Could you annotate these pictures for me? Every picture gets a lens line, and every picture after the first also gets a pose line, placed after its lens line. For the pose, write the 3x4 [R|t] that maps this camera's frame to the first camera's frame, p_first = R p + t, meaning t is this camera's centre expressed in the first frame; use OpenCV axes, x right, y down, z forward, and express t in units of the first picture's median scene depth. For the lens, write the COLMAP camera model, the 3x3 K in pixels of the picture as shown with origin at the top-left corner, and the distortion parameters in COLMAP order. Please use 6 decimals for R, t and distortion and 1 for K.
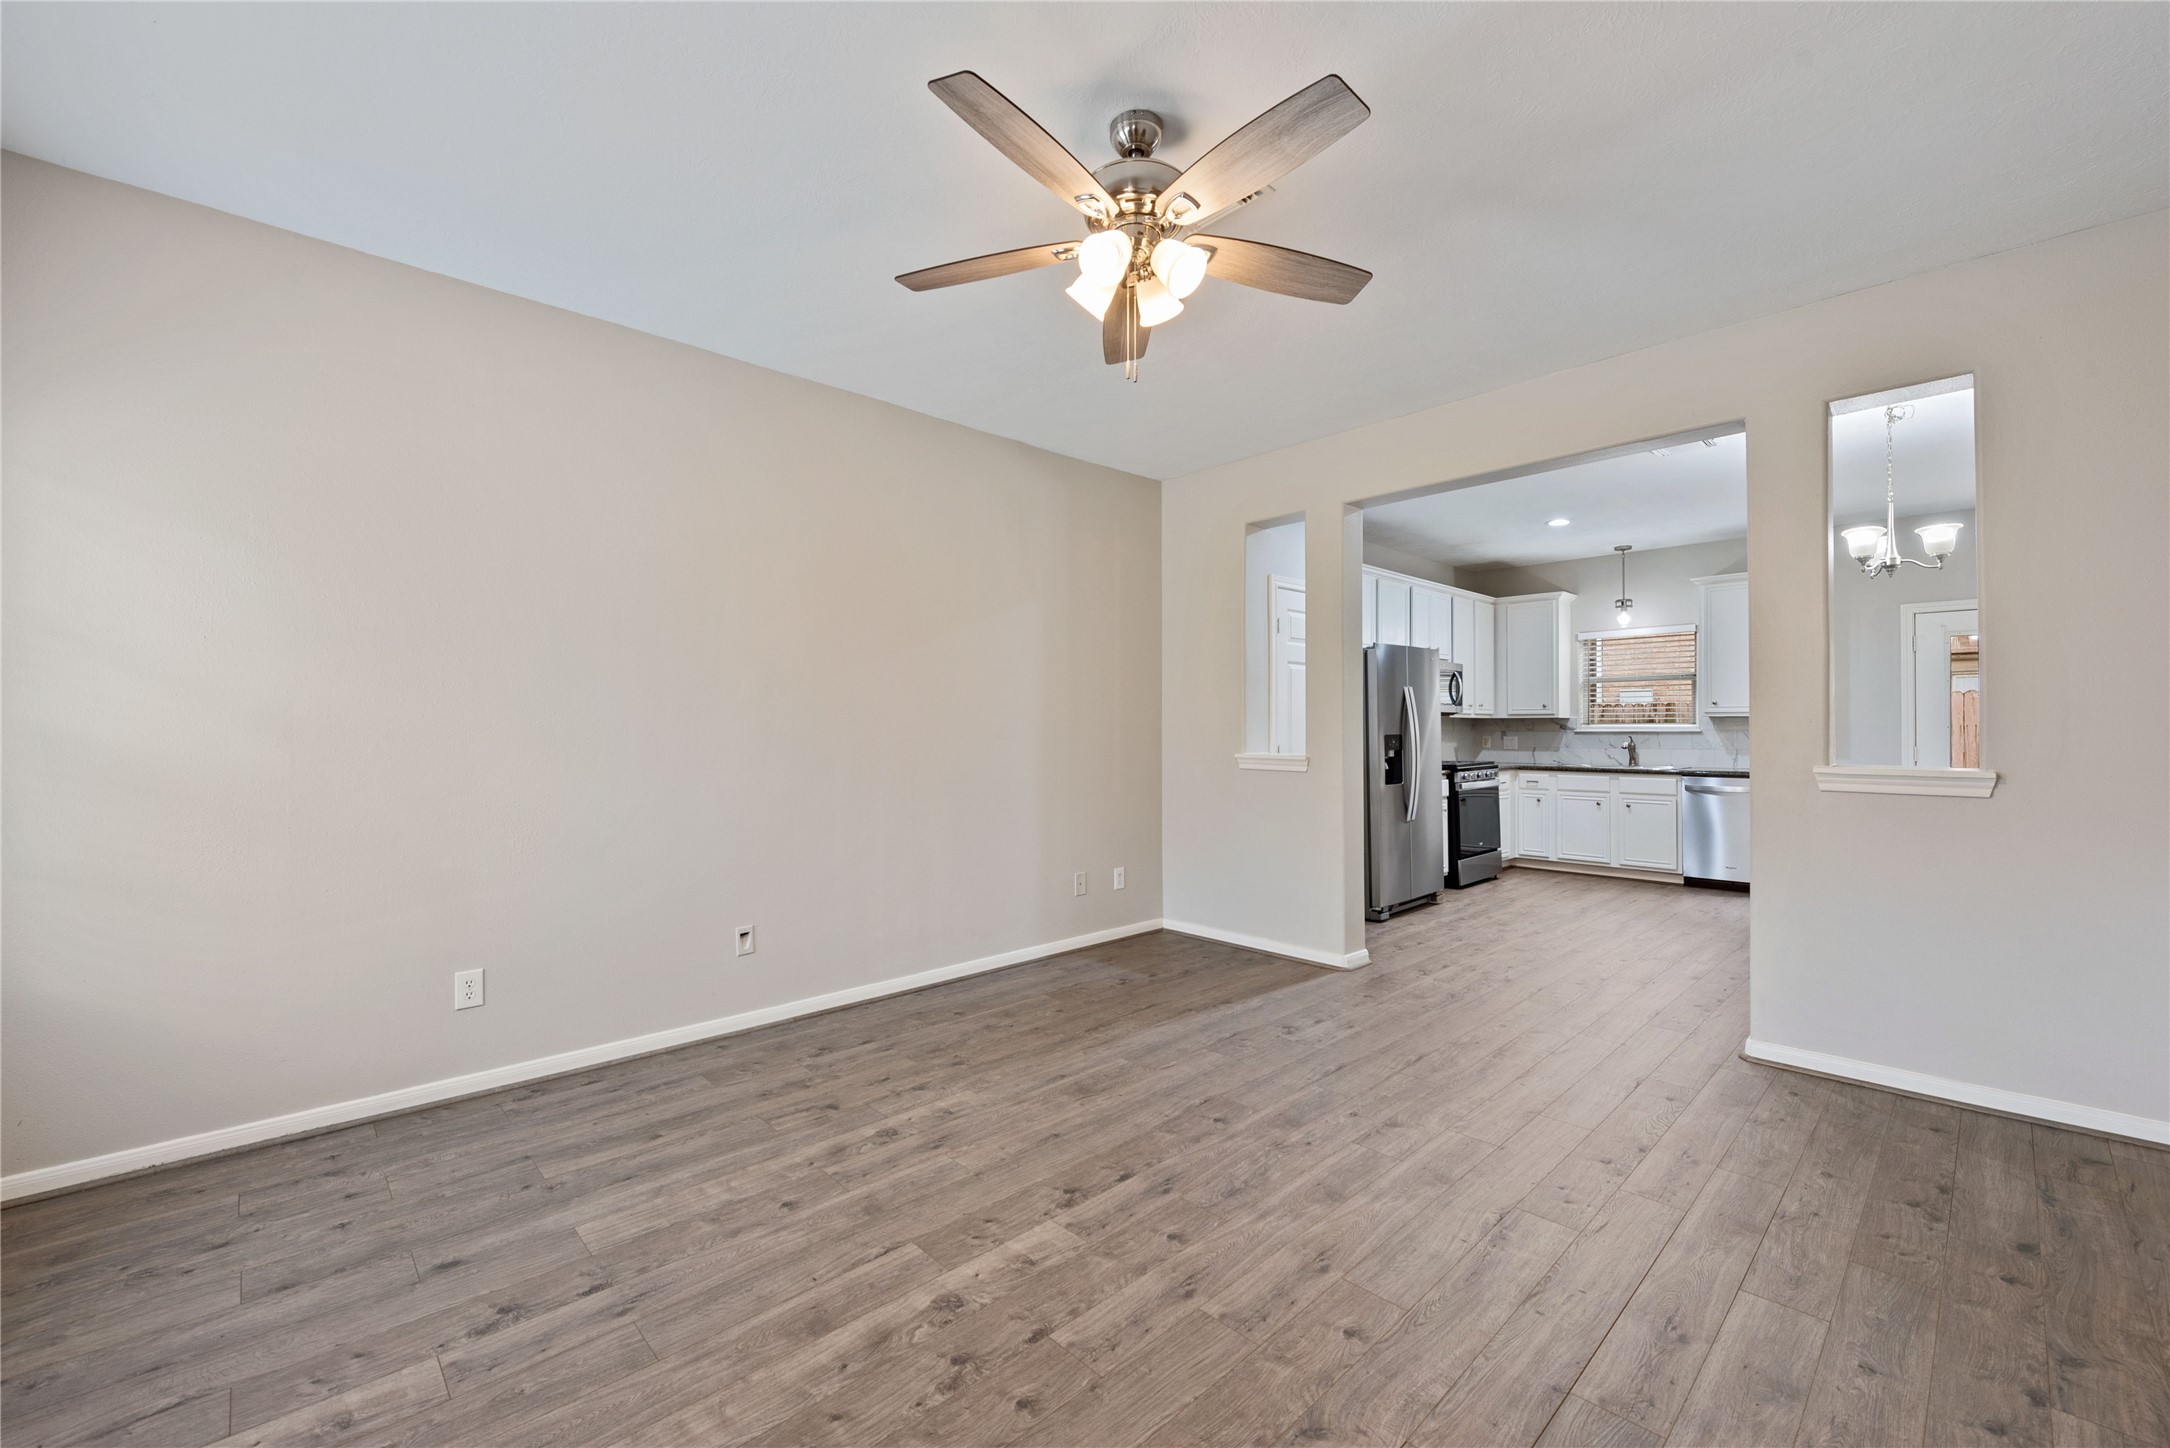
lens RADIAL K [[869.9, 0, 1075.8], [0, 869.9, 723.0], [0, 0, 1]] dist [0.003964, -0.008743]
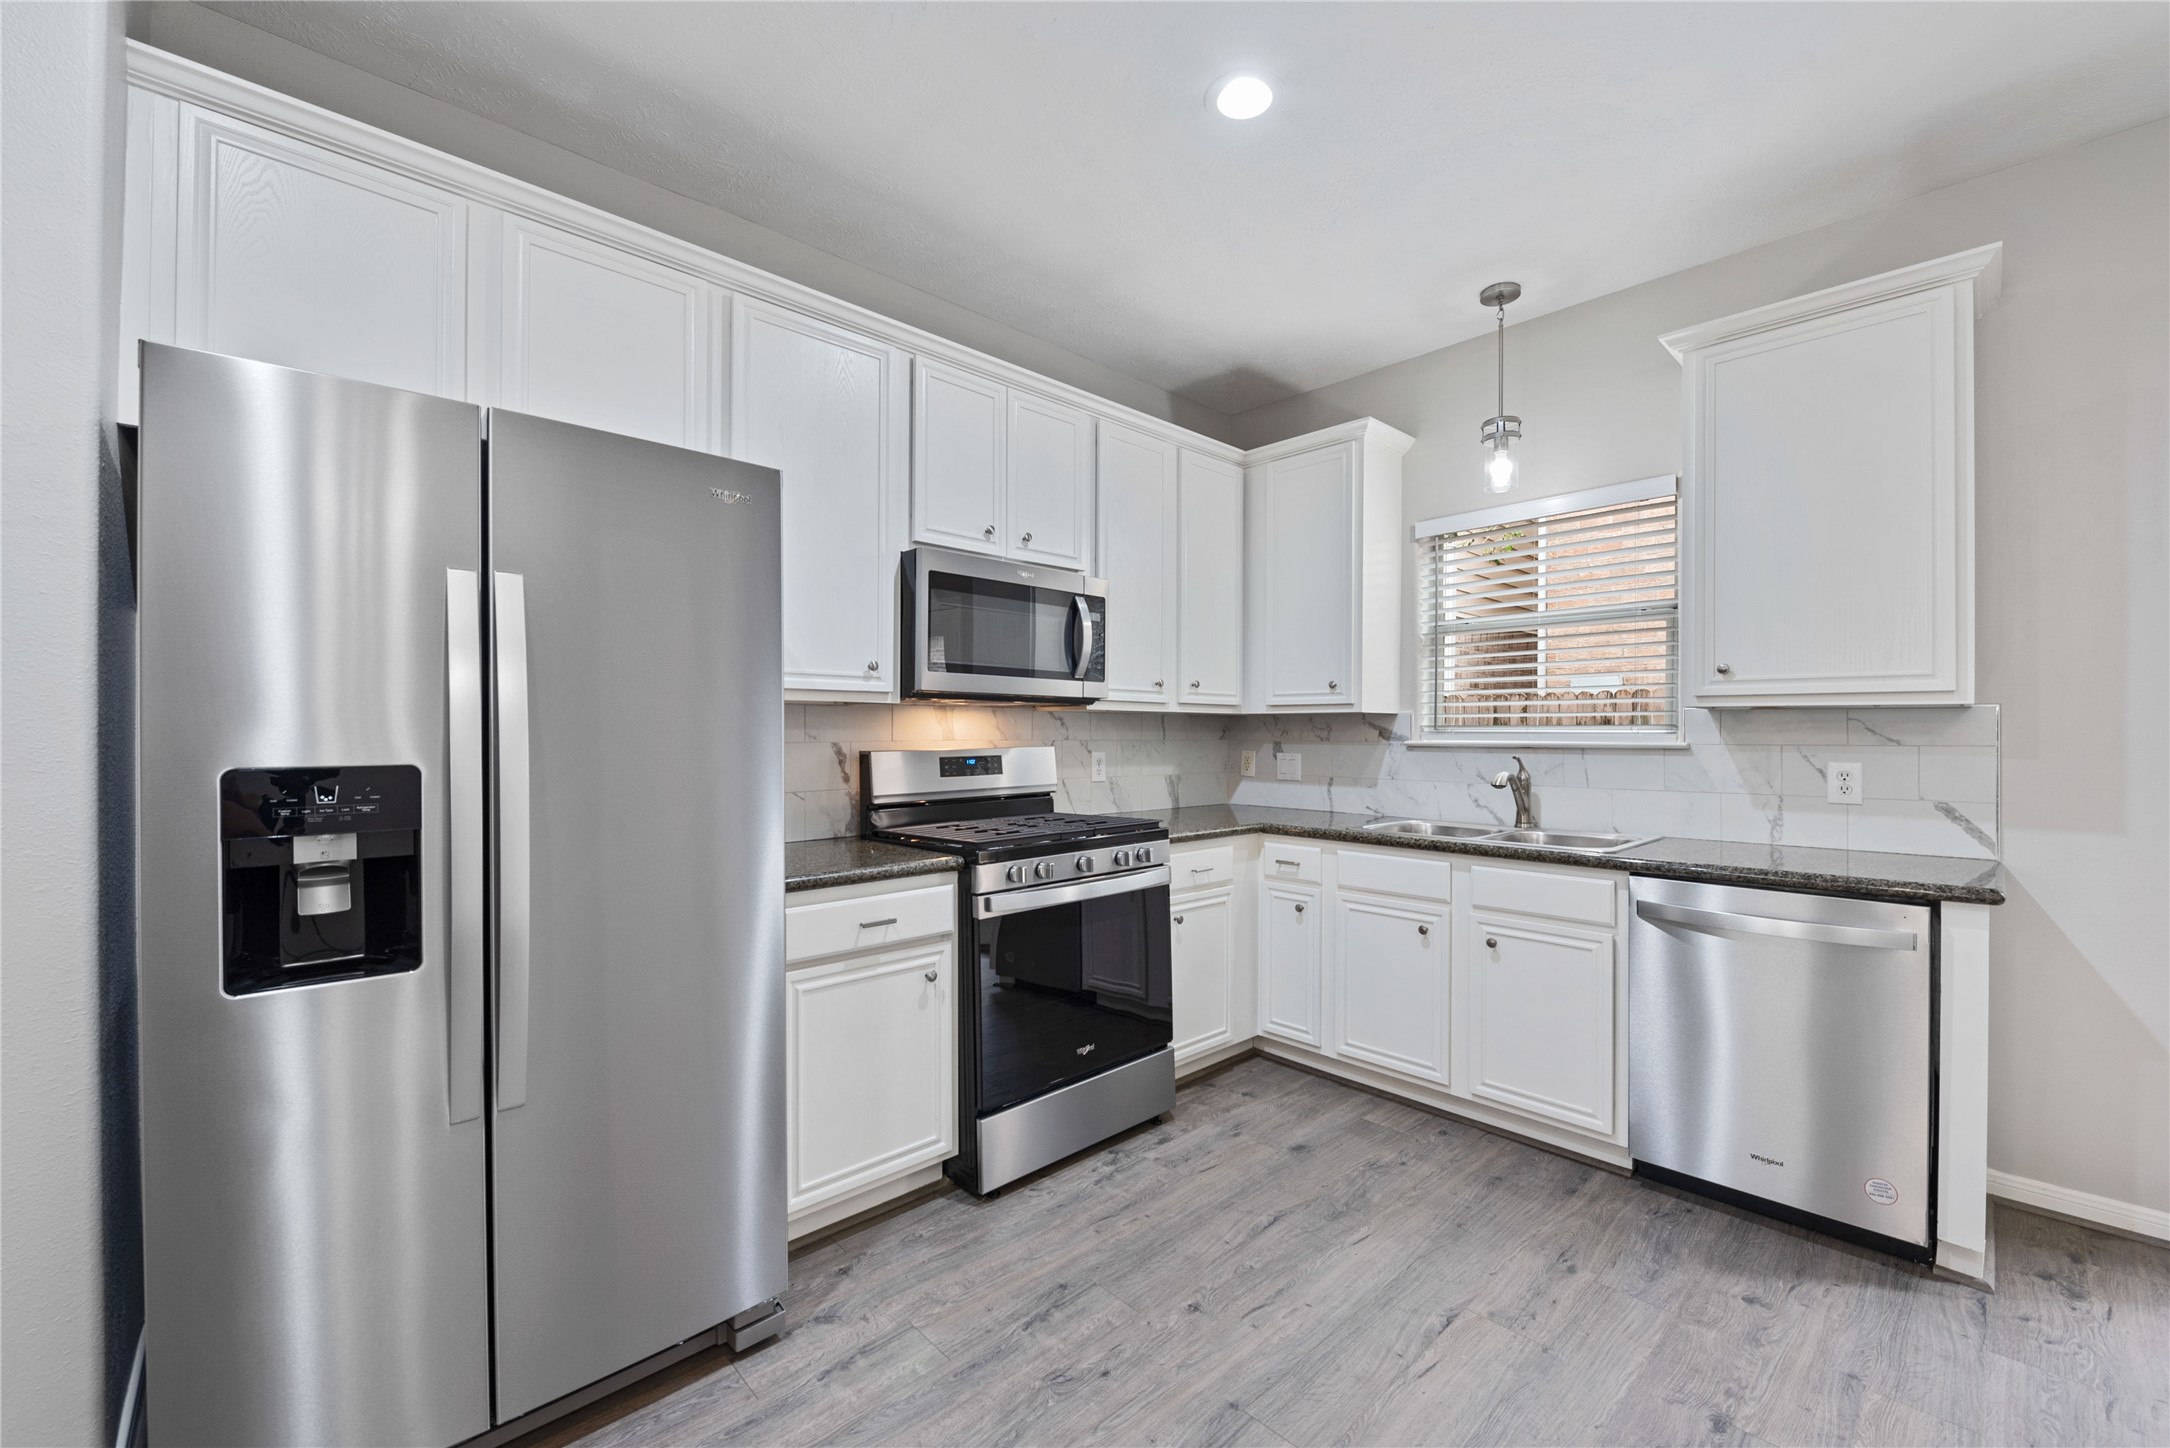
lens RADIAL K [[857.9, 0, 1082.8], [0, 857.9, 732.1], [0, 0, 1]] dist [-0.008672, -0.000483]
pose [[0.999988, 0.004775, 0.001201, 0.419067], [-0.004782, 0.999969, 0.006261, 0.001910], [-0.001171, -0.006267, 0.999980, 0.577808]]
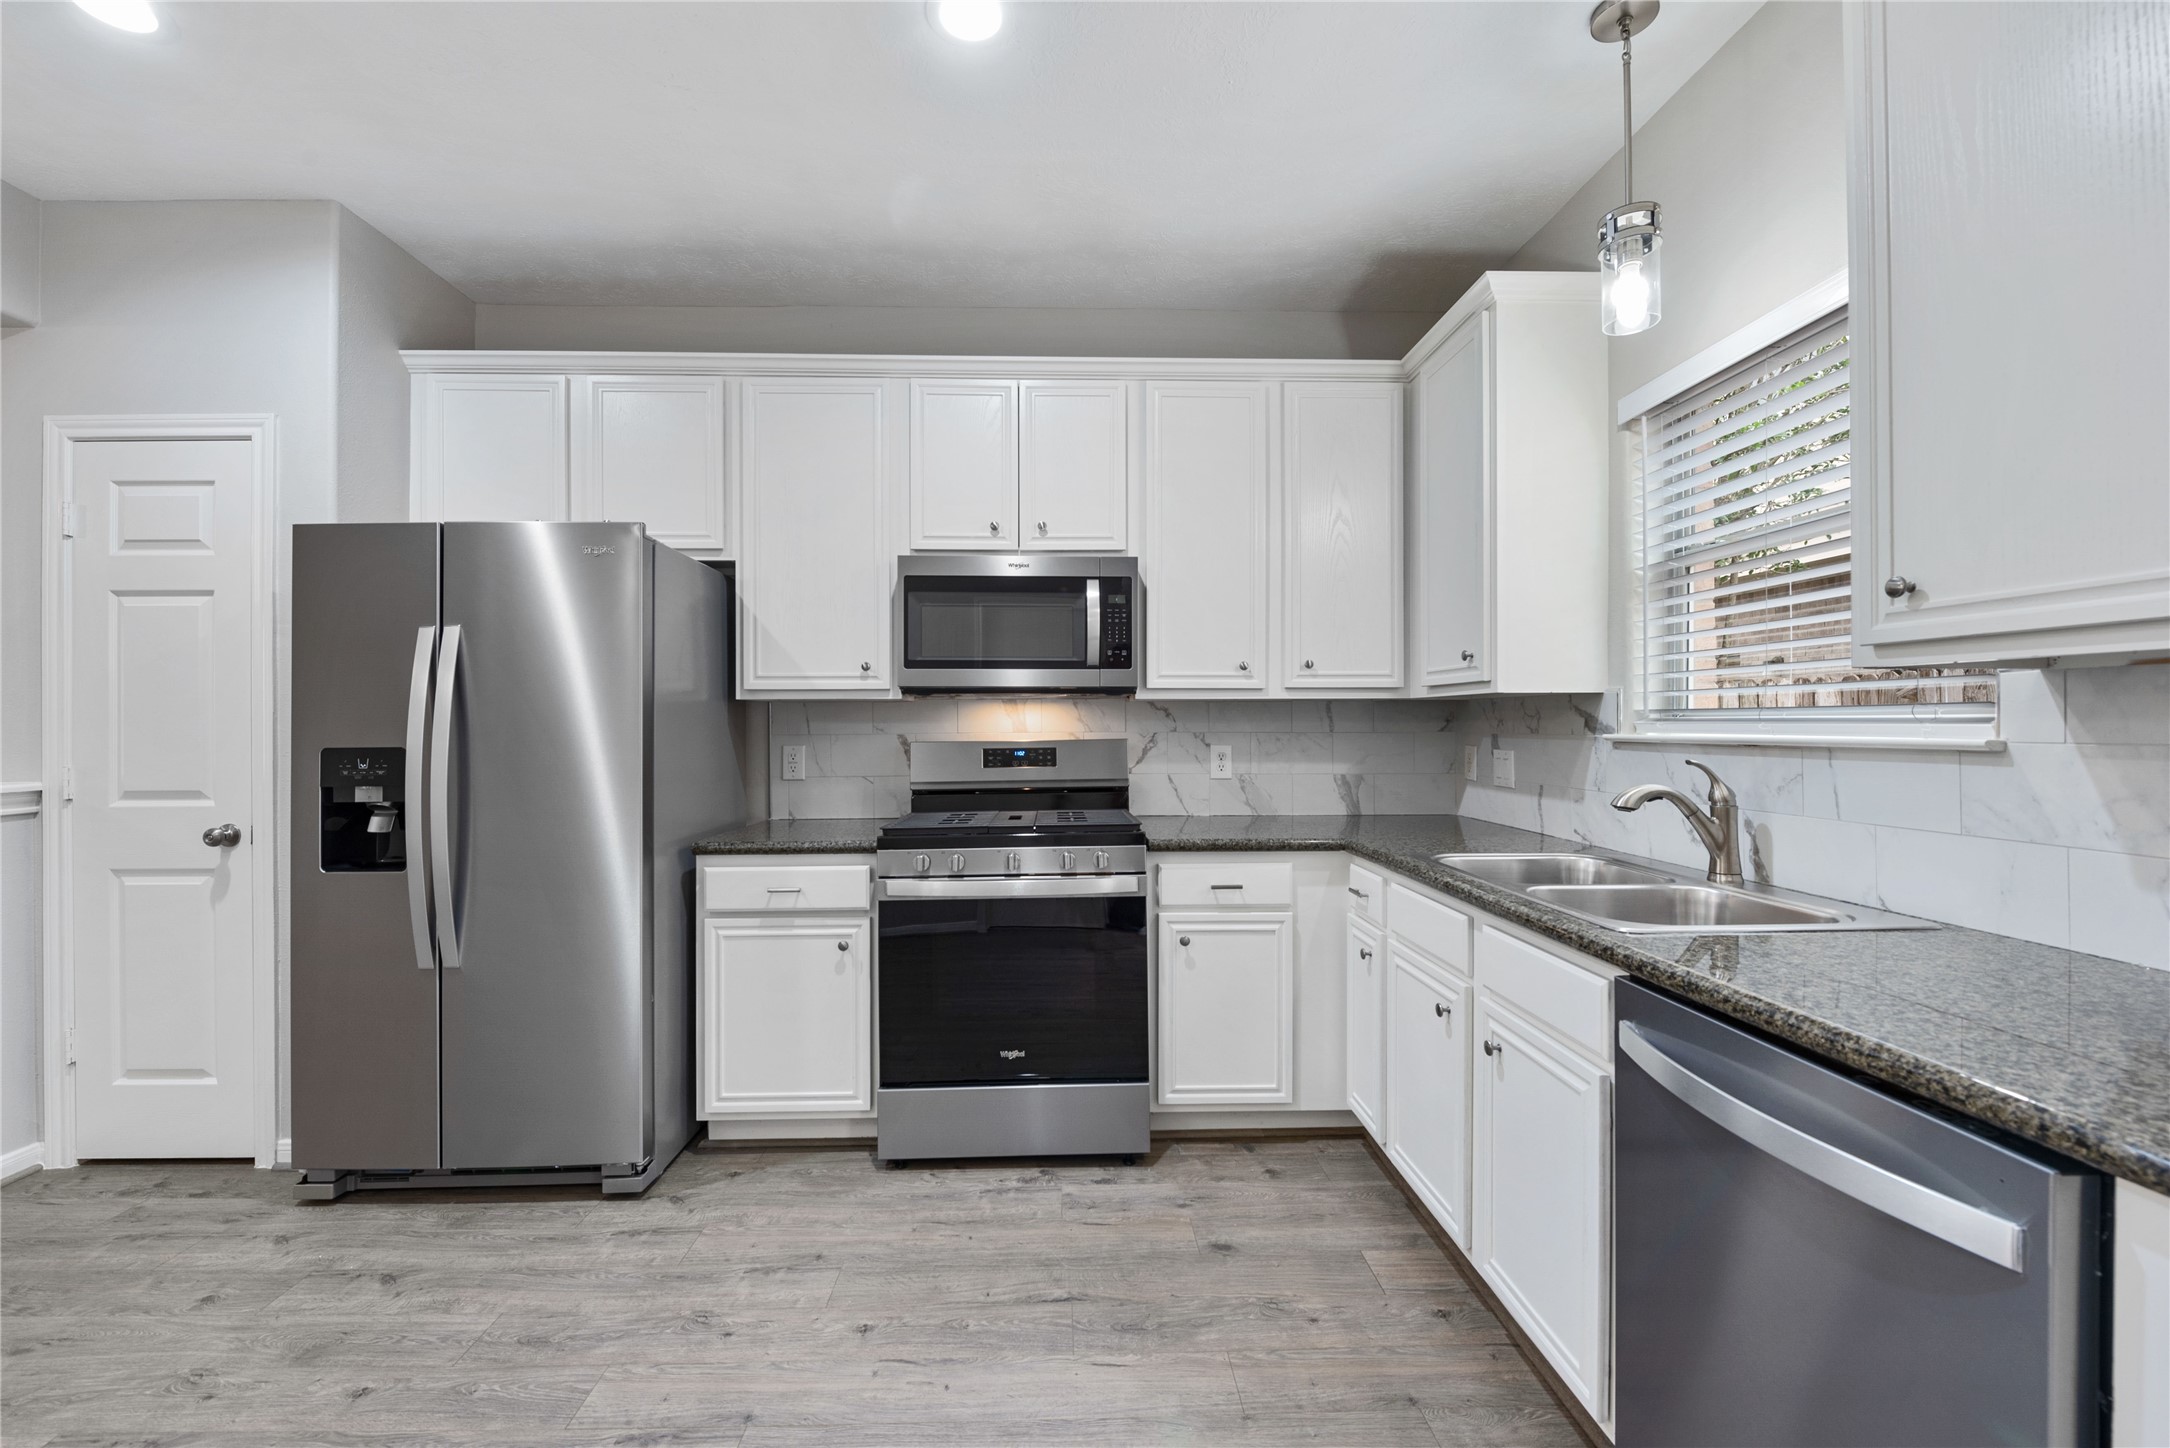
lens RADIAL K [[857.2, 0, 1079.0], [0, 857.2, 724.2], [0, 0, 1]] dist [0.001478, -0.007809]
pose [[0.756465, -0.000563, -0.654034, 0.645444], [0.006360, 0.999959, 0.006495, 0.002082], [0.654003, -0.009073, 0.756437, 0.682958]]
